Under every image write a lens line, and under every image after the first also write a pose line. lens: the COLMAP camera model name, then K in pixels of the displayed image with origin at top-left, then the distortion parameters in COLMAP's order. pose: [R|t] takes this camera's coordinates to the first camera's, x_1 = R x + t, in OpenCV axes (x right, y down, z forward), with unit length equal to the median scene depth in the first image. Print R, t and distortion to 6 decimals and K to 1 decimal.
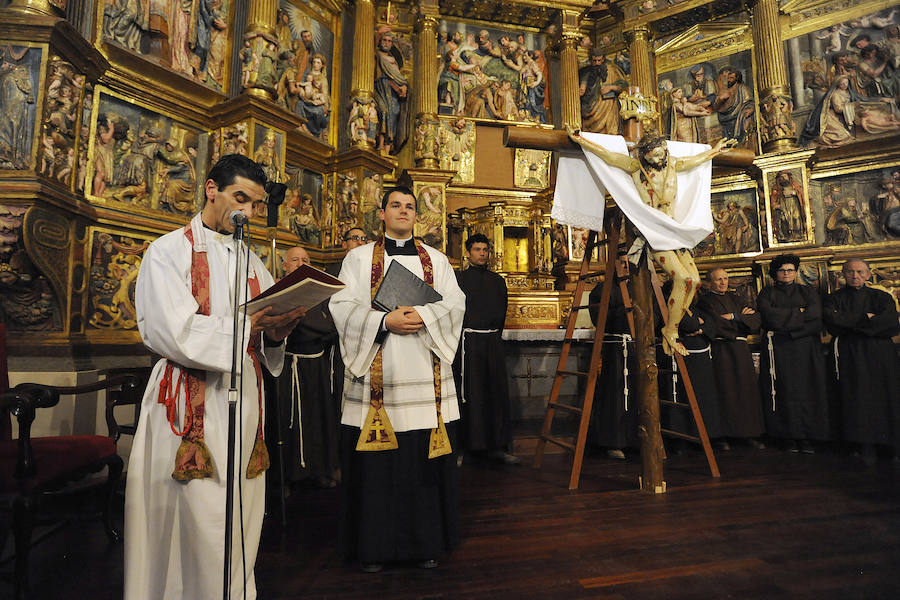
lens RADIAL K [[497.4, 0, 418.8], [0, 497.4, 283.5], [0, 0, 1]] dist [-0.044927, 0.021277]
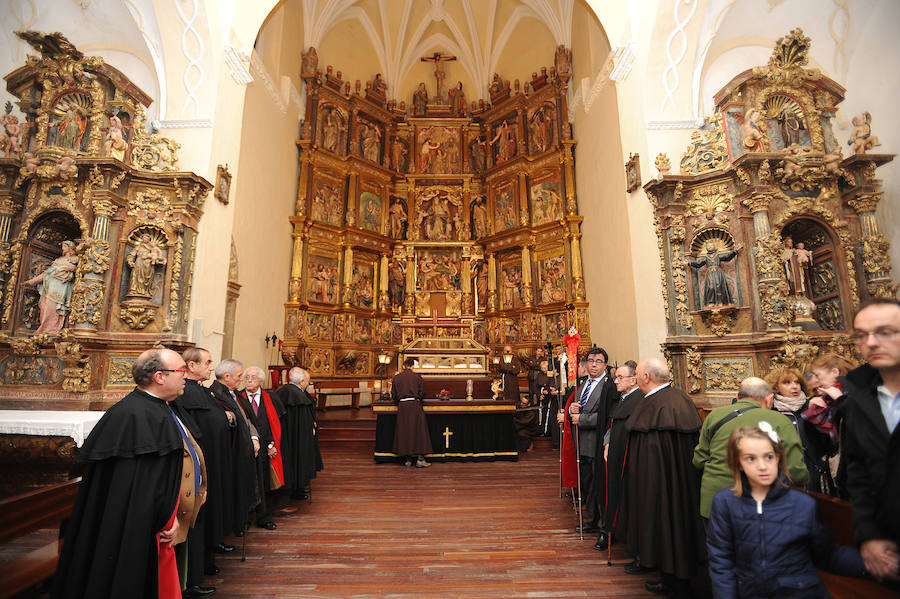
lens RADIAL K [[437.1, 0, 439.7], [0, 437.1, 299.9], [0, 0, 1]] dist [-0.077434, 0.000050]
pose [[0.981328, -0.037527, -0.188648, 0.739842], [0.026638, 0.997847, -0.059929, -0.176993], [0.190490, 0.053785, 0.980215, -1.556219]]
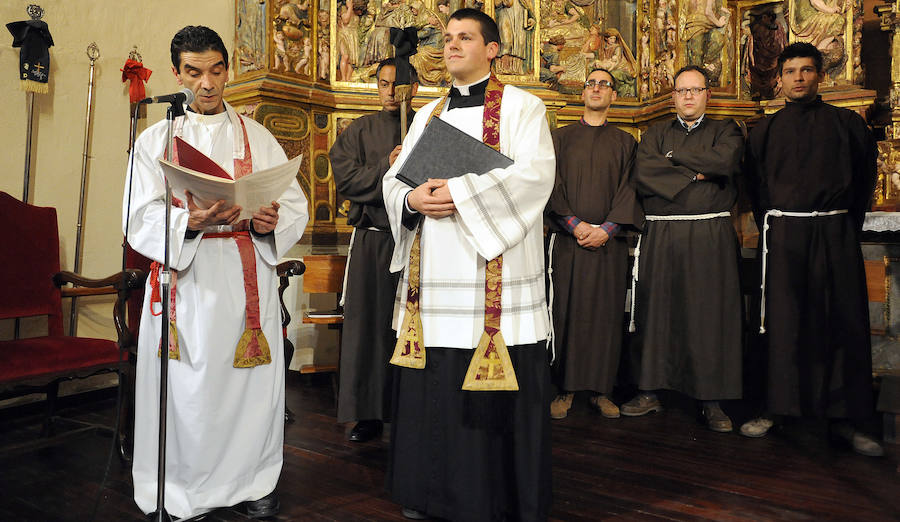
lens RADIAL K [[654.6, 0, 450.6], [0, 654.6, 222.1], [0, 0, 1]] dist [-0.003201, 0.004718]
pose [[0.713665, -0.004200, -0.700474, 0.275565], [0.071562, 0.995187, 0.066943, 0.019155], [0.696822, -0.097903, 0.710531, 0.136747]]
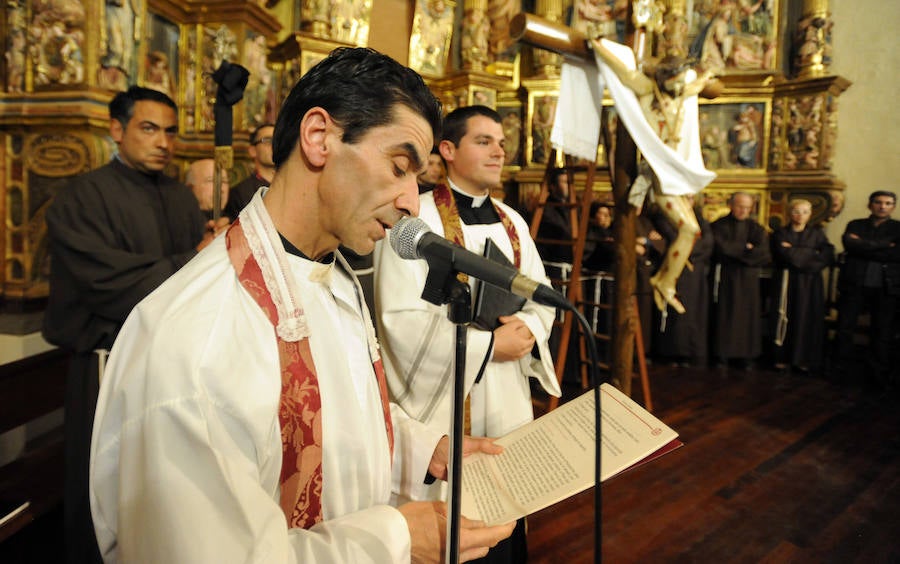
lens RADIAL K [[492.4, 0, 403.3], [0, 492.4, 243.1], [0, 0, 1]] dist [-0.042110, 0.001115]
pose [[0.932168, -0.000263, 0.362025, -0.154381], [-0.066536, 0.982841, 0.172036, -0.058624], [-0.355859, -0.184454, 0.916156, 0.212181]]
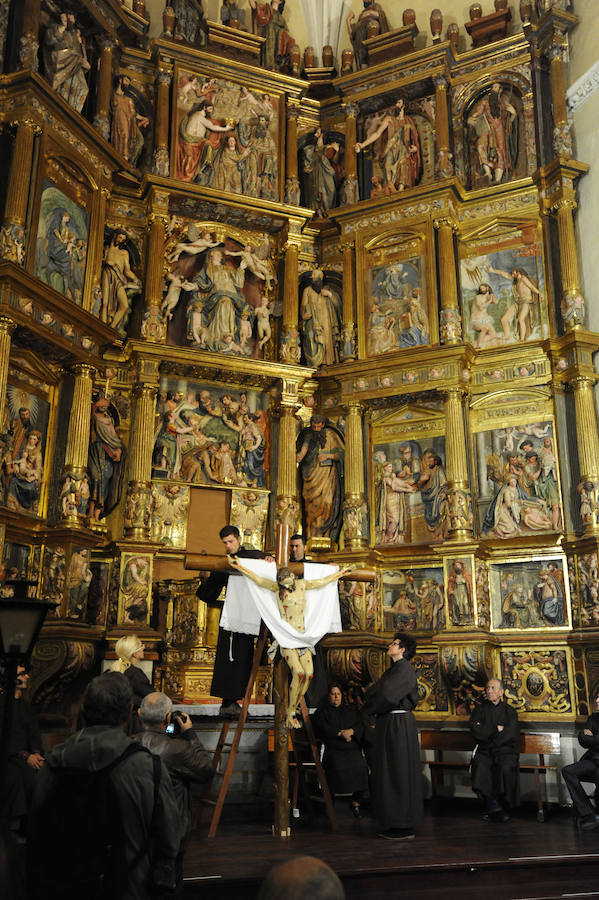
lens RADIAL K [[870.5, 0, 299.5], [0, 870.5, 450.0], [0, 0, 1]] dist [0.039128, 0.007865]
pose [[0.984633, 0.054419, 0.165941, 0.044400], [-0.024439, 0.983796, -0.177616, -0.113431], [-0.172918, 0.170831, 0.970008, -0.914622]]
